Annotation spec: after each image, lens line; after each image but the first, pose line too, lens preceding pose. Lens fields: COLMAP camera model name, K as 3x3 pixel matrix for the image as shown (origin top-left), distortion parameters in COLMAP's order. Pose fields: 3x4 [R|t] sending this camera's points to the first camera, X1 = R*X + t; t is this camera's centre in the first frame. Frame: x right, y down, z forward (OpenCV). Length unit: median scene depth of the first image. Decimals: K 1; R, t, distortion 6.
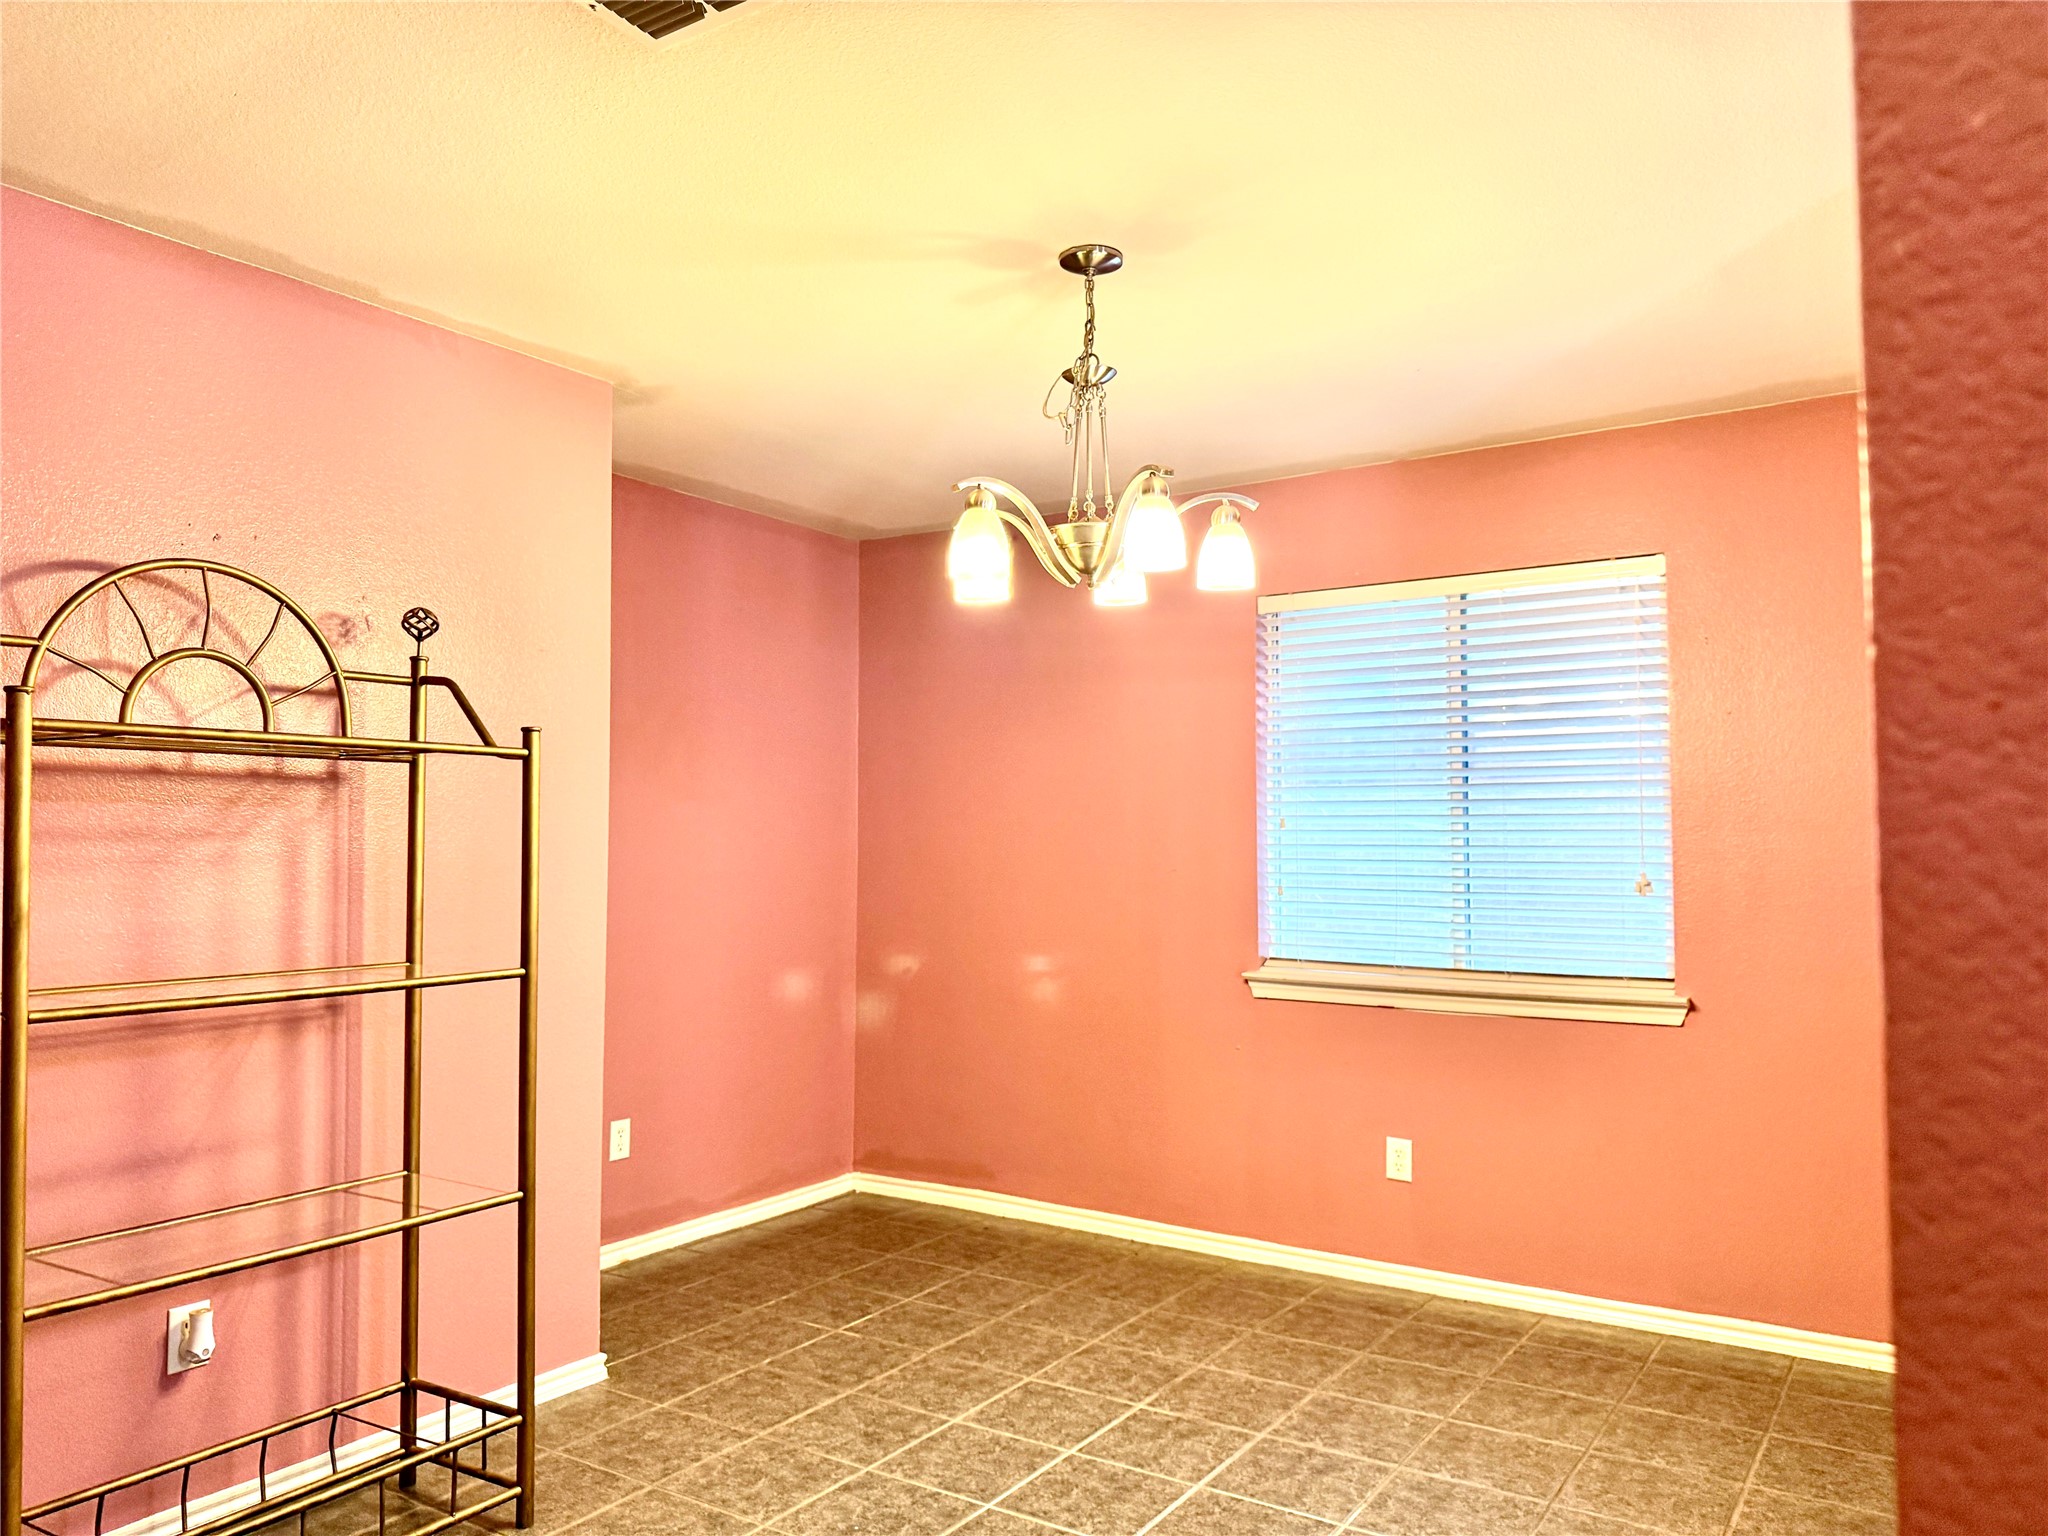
lens RADIAL K [[1476.2, 0, 1024.0], [0, 1476.2, 768.0], [0, 0, 1]] dist [0.007541, -0.001597]
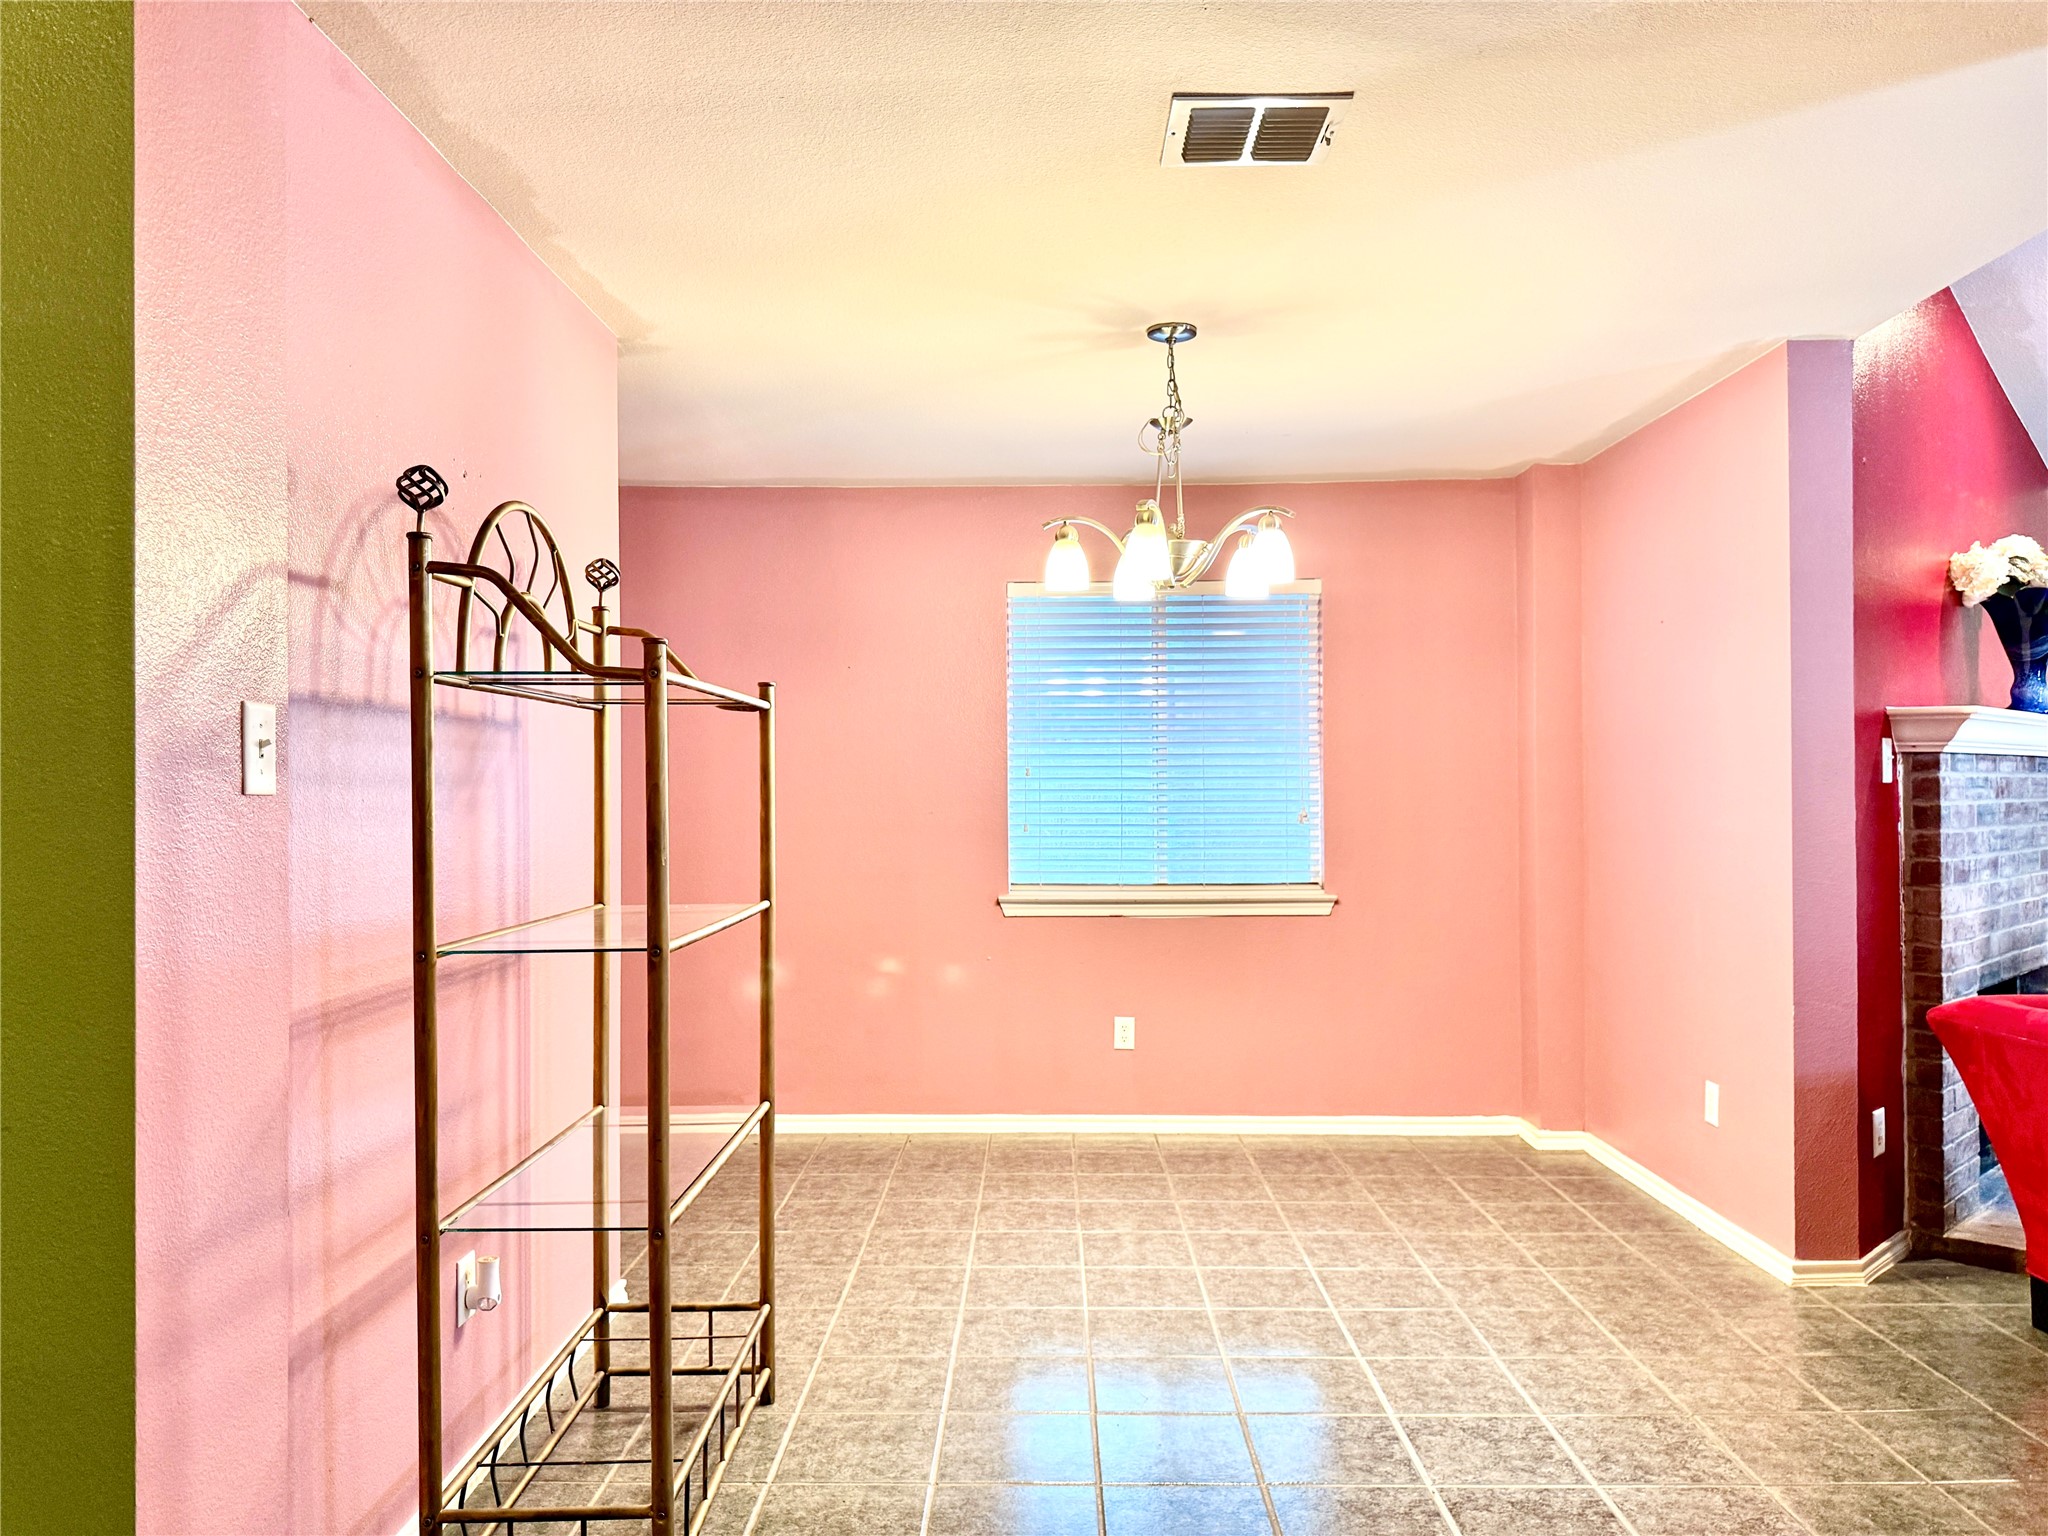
lens RADIAL K [[1439.5, 0, 1021.1], [0, 1439.5, 778.1], [0, 0, 1]] dist [0.162487, -0.276484]
pose [[0.843744, -0.000973, 0.536745, -0.802895], [-0.019063, 0.999313, 0.031777, 0.006279], [-0.536407, -0.037044, 0.843146, -0.012716]]
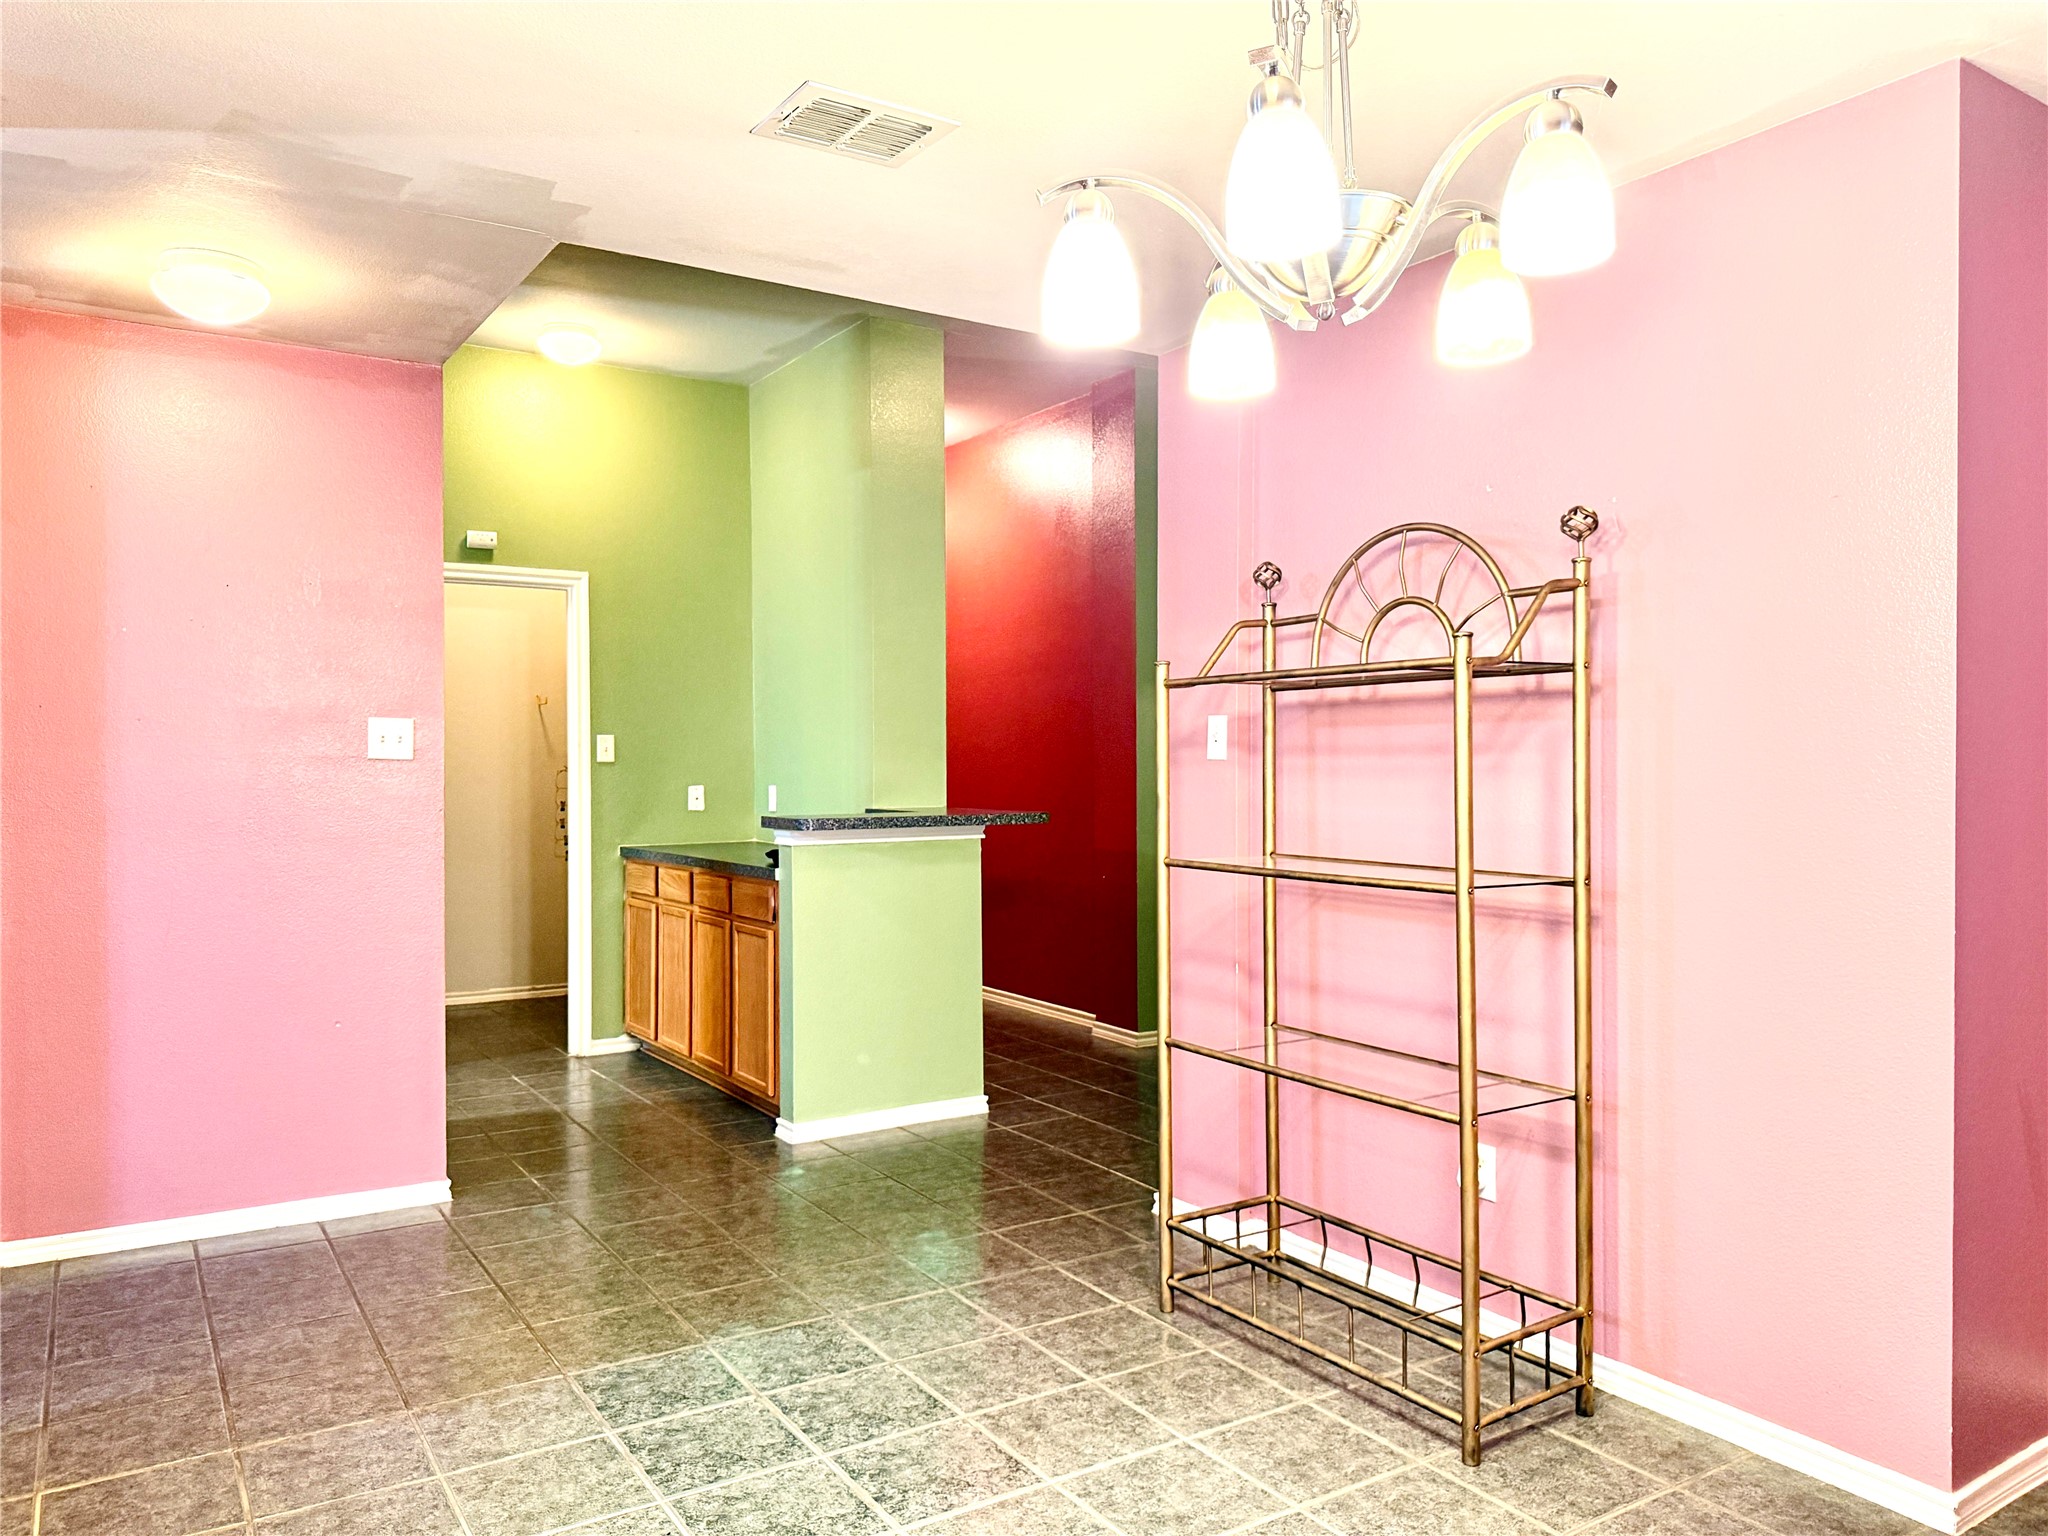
lens RADIAL K [[1438.5, 0, 1023.4], [0, 1438.5, 790.0], [0, 0, 1]] dist [0.337749, -0.000347]
pose [[-0.398776, 0.036355, -0.916327, 0.659360], [0.059880, 0.998114, 0.013540, 0.039579], [0.915091, -0.049470, -0.400201, 1.120778]]
